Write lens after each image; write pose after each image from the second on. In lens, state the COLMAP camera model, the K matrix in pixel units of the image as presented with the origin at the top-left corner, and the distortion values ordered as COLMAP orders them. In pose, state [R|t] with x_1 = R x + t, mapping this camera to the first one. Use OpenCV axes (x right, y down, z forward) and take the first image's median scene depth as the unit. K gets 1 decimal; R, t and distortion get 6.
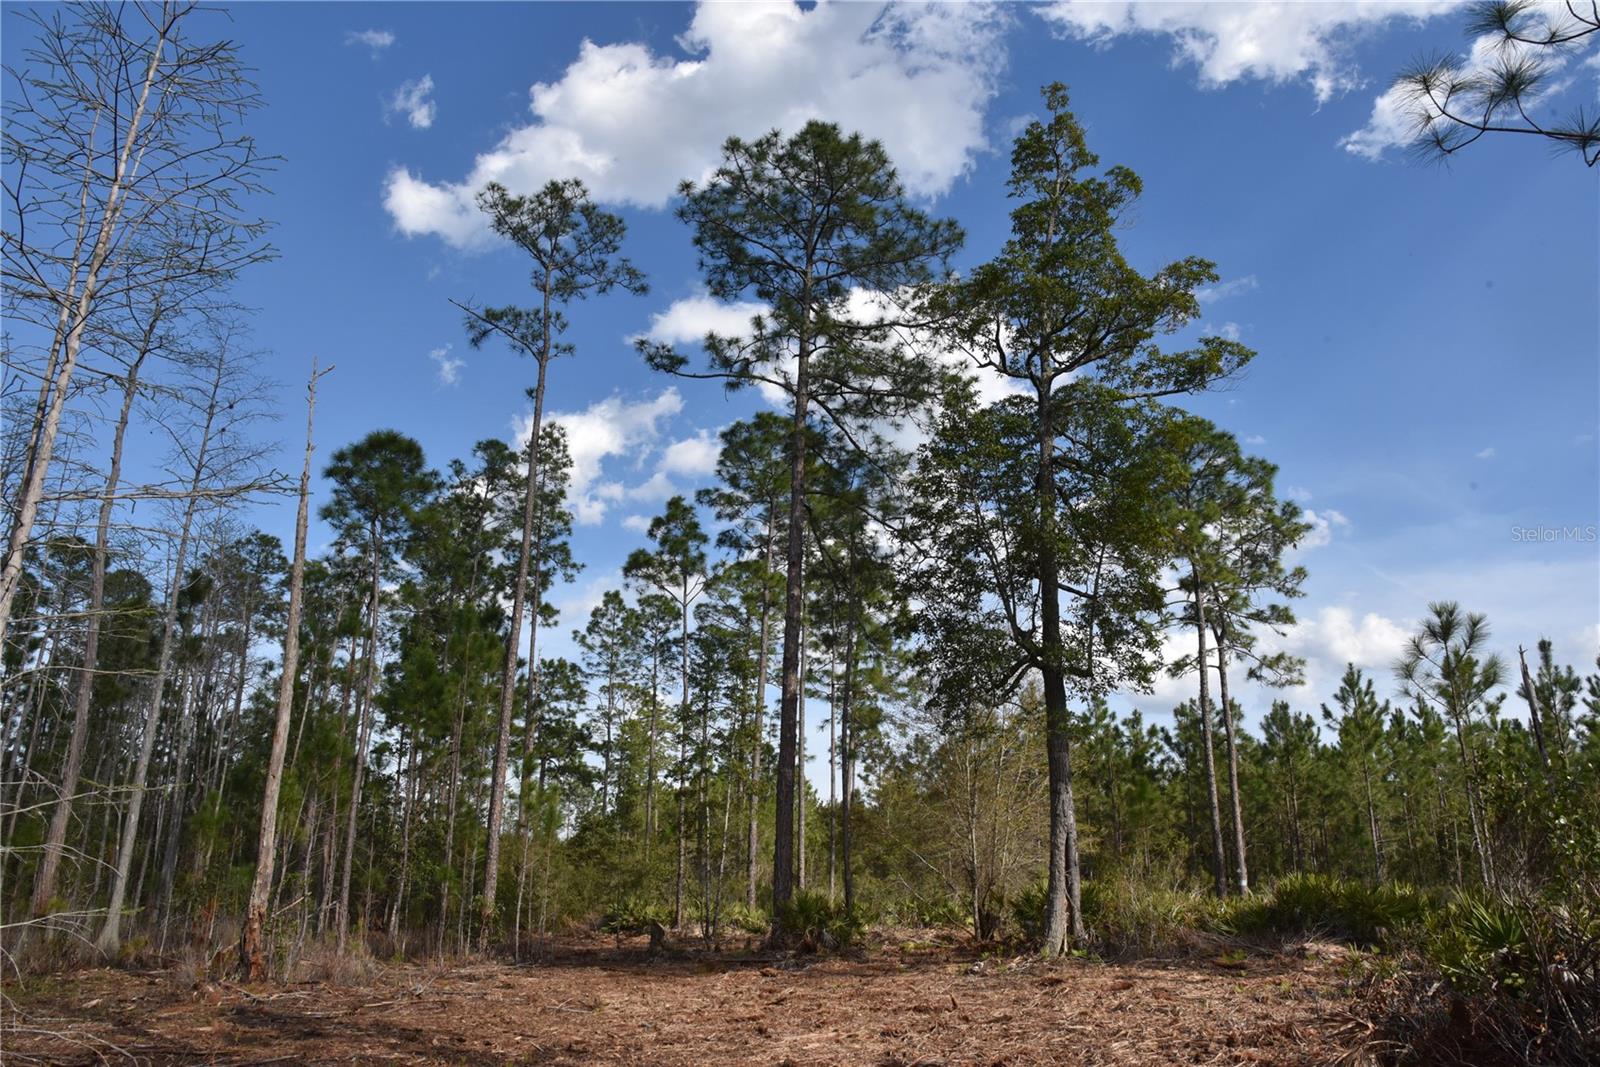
lens RADIAL K [[1152.1, 0, 800.0], [0, 1152.1, 533.5], [0, 0, 1]] dist [-0.007484, 0.029193]
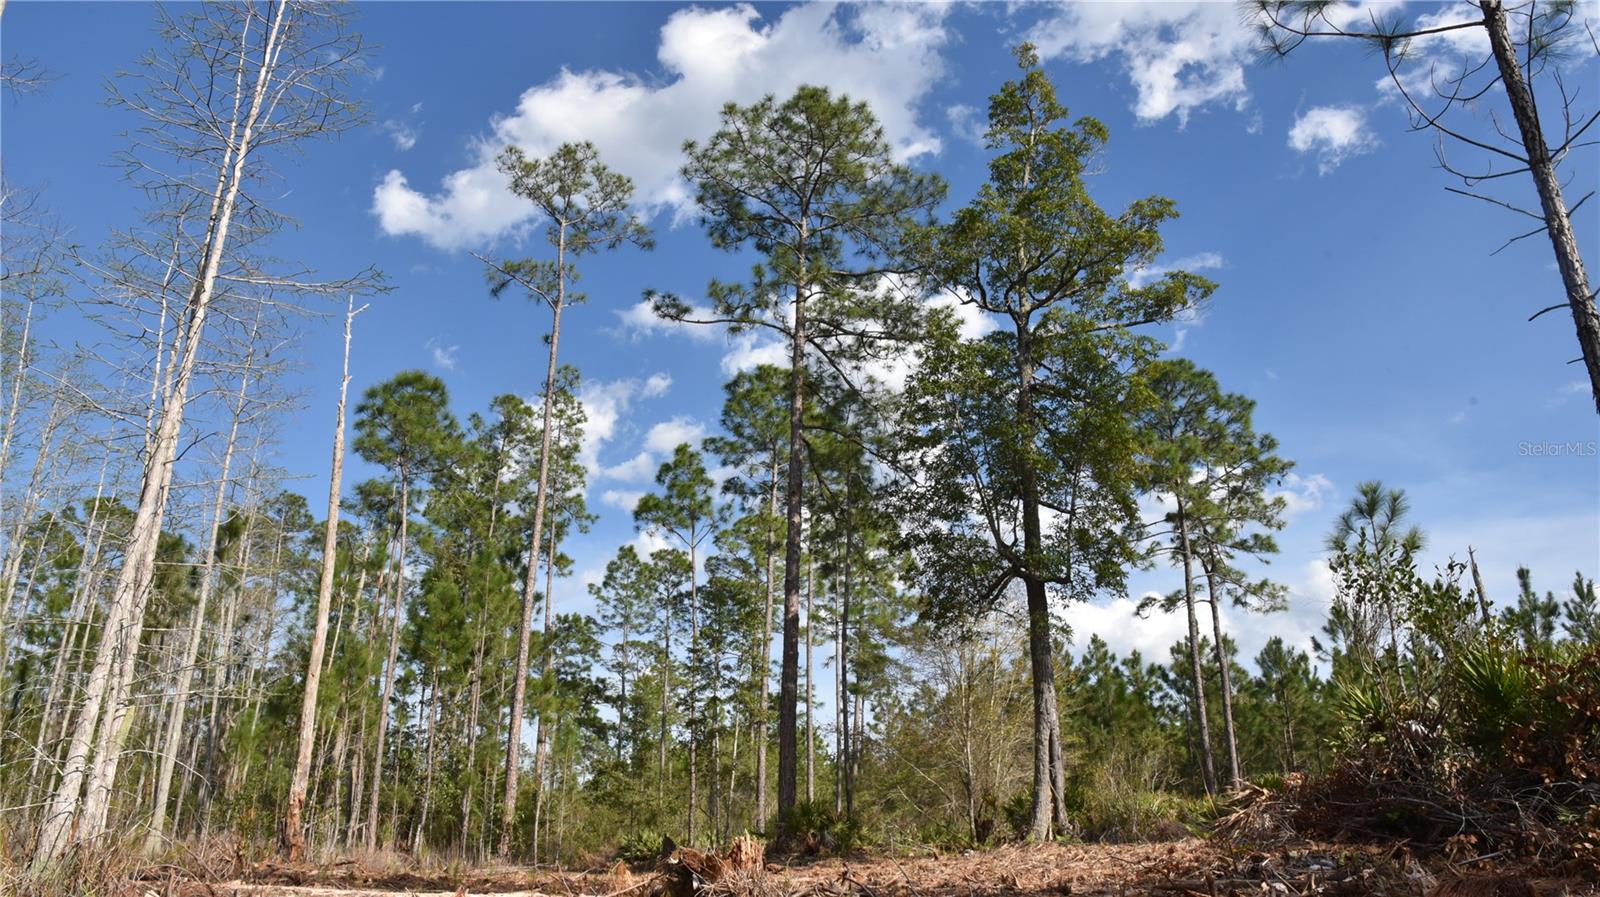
lens RADIAL K [[1187.0, 0, 807.1], [0, 1187.0, 475.8], [0, 0, 1]] dist [0.005792, 0.001890]
pose [[0.999787, -0.016640, -0.012191, 0.019849], [0.015955, 0.998398, -0.054281, 0.066502], [0.013075, 0.054075, 0.998451, -0.091506]]
